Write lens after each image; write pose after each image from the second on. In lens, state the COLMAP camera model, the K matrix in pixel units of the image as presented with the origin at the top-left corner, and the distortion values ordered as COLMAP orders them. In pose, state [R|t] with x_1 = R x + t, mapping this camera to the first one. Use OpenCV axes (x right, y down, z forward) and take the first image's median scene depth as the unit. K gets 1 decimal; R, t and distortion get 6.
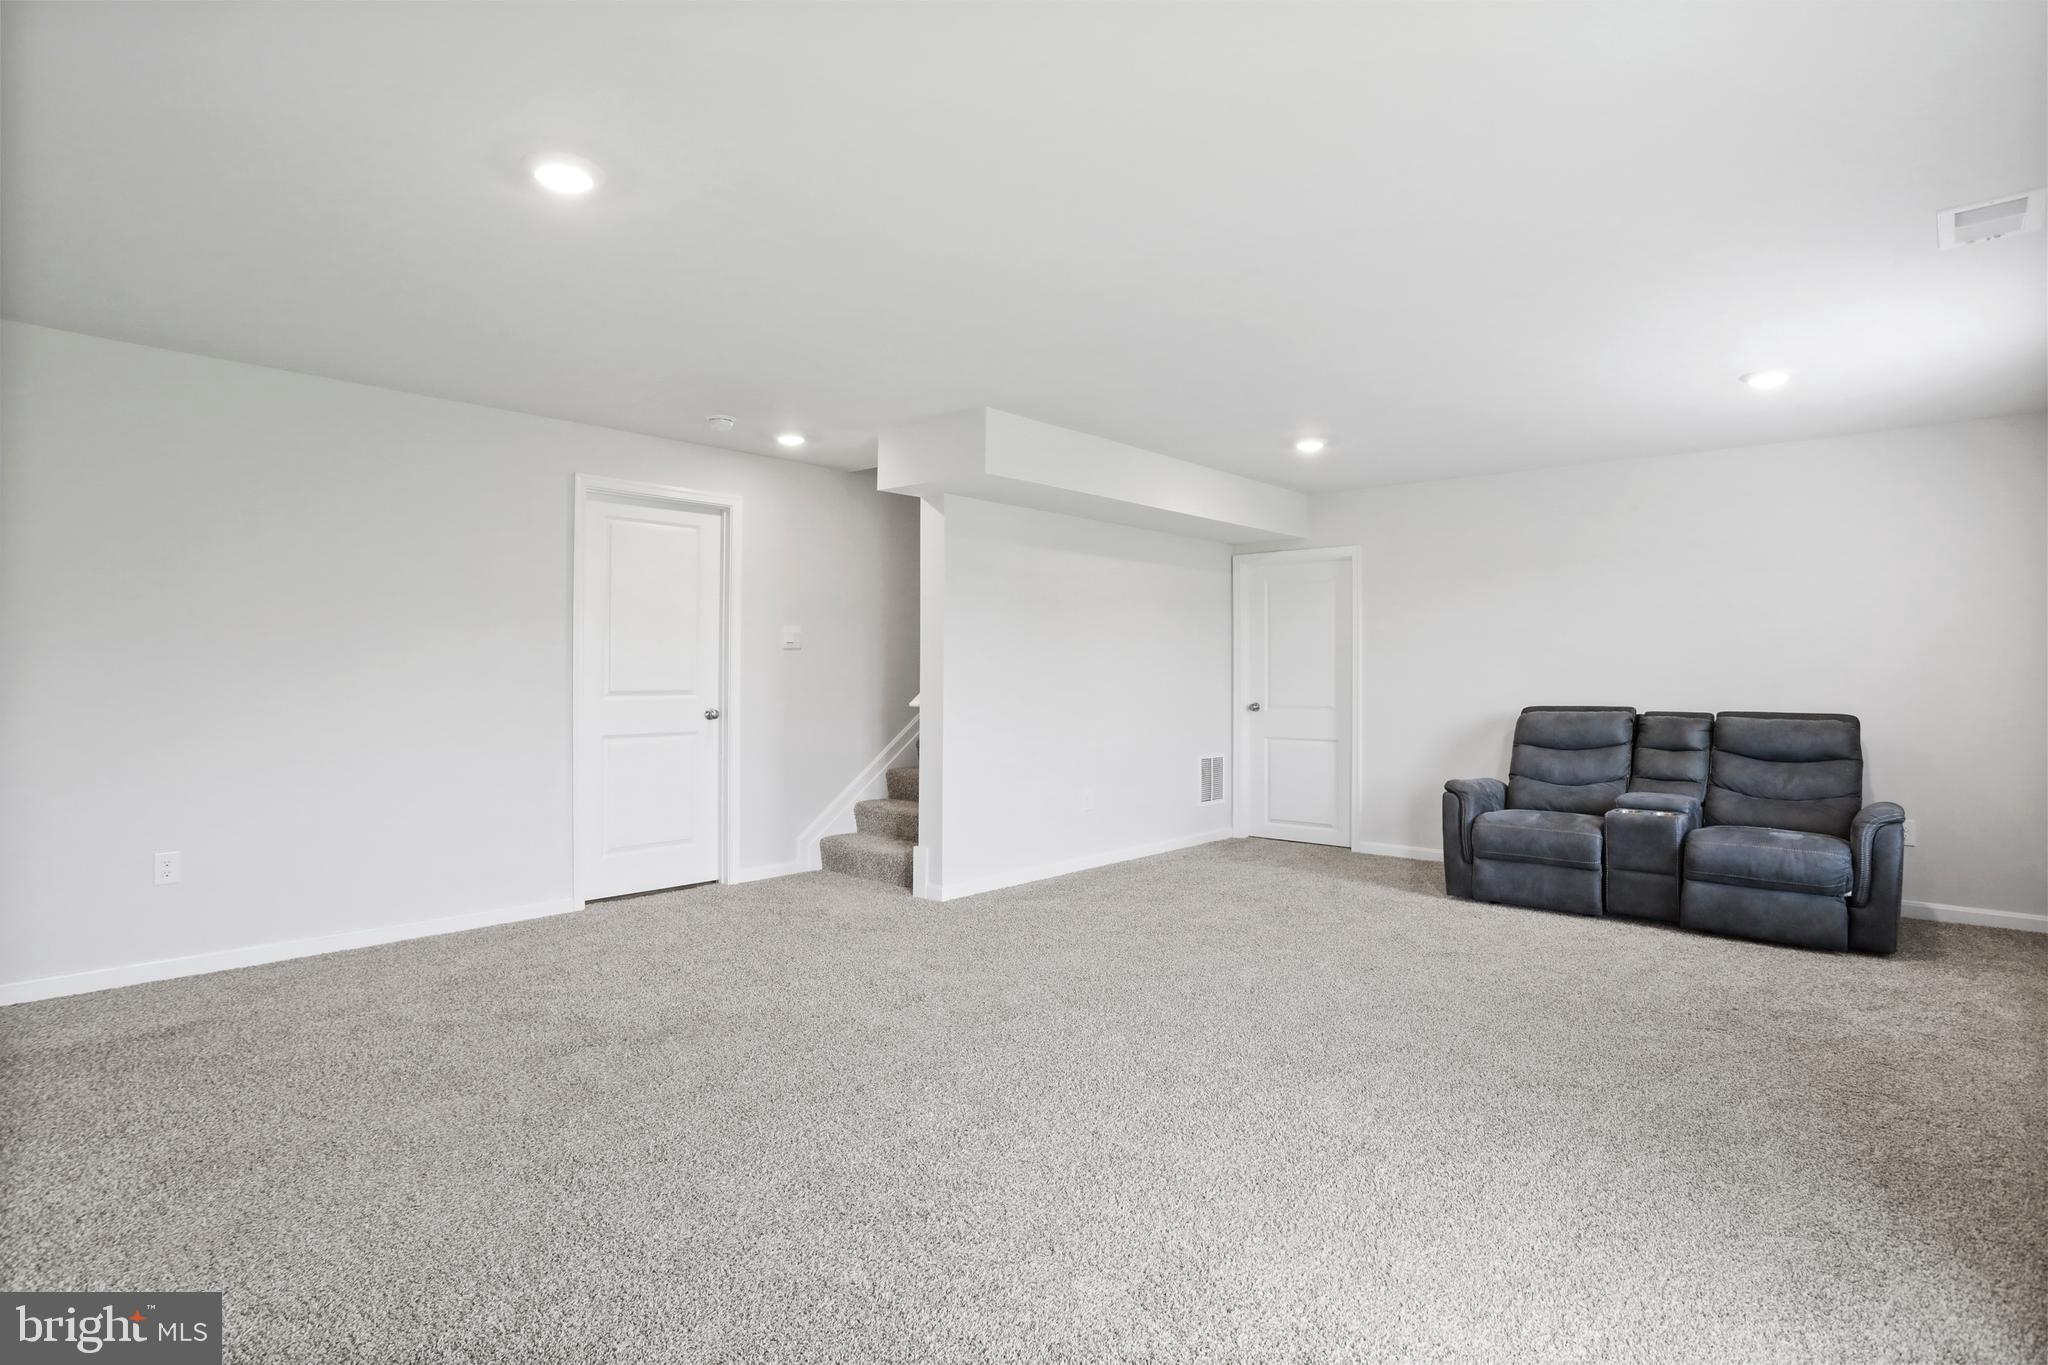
lens RADIAL K [[1103.6, 0, 1024.0], [0, 1103.6, 682.5], [0, 0, 1]] dist [0.000004, 0.000056]
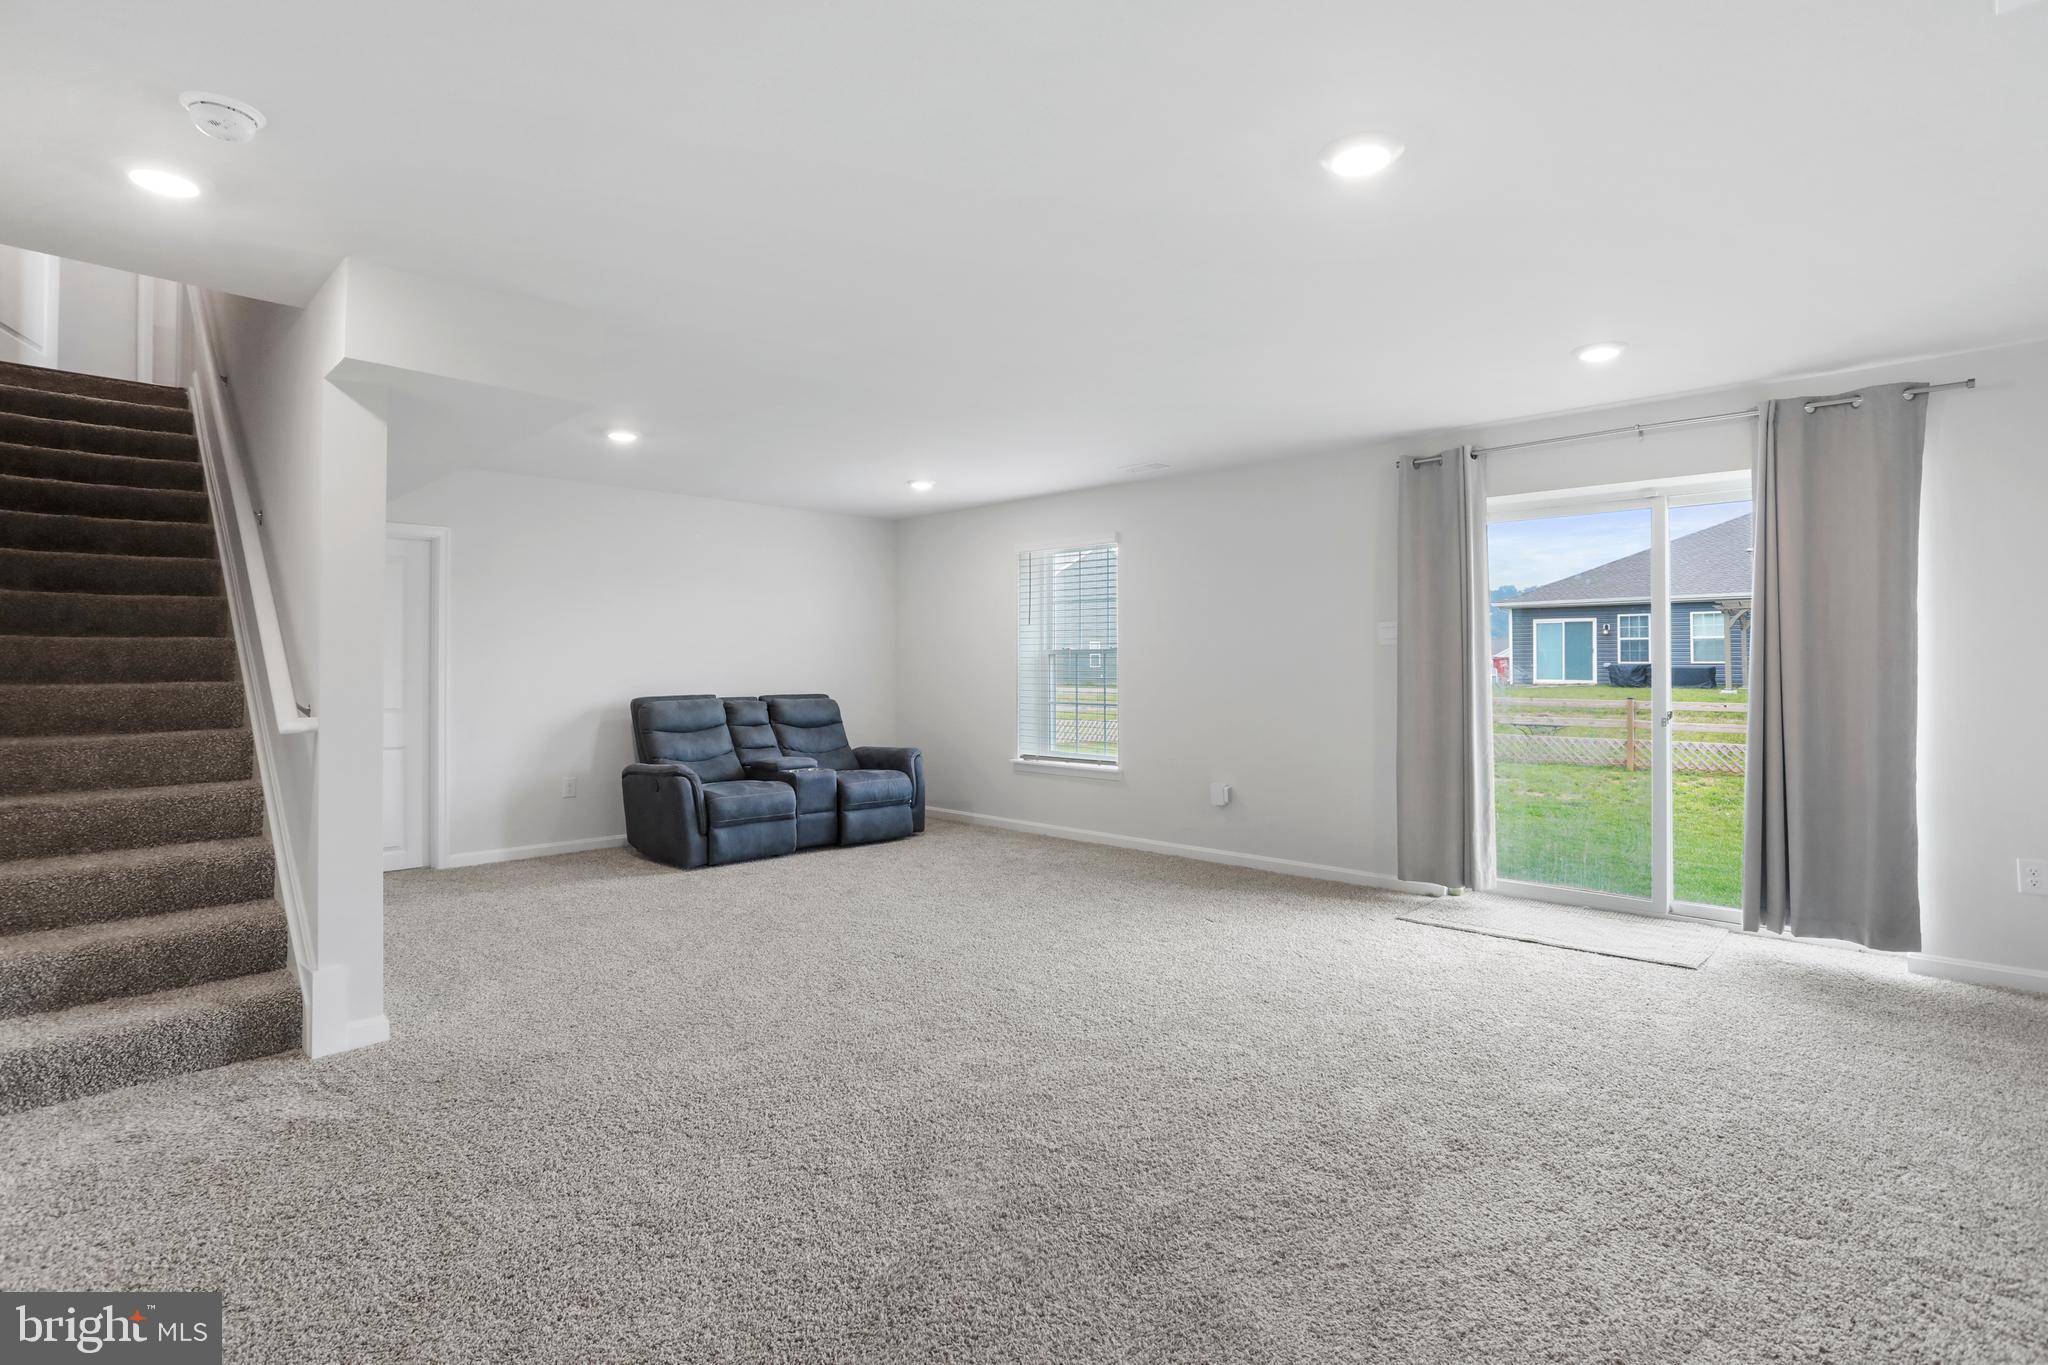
lens RADIAL K [[1004.7, 0, 1024.0], [0, 1004.7, 682.5], [0, 0, 1]] dist [-0.001135, -0.000241]
pose [[0.019150, -0.013450, 0.999726, -0.655190], [0.004366, 0.999901, 0.013369, -0.006308], [-0.999807, 0.004109, 0.019207, 0.680806]]
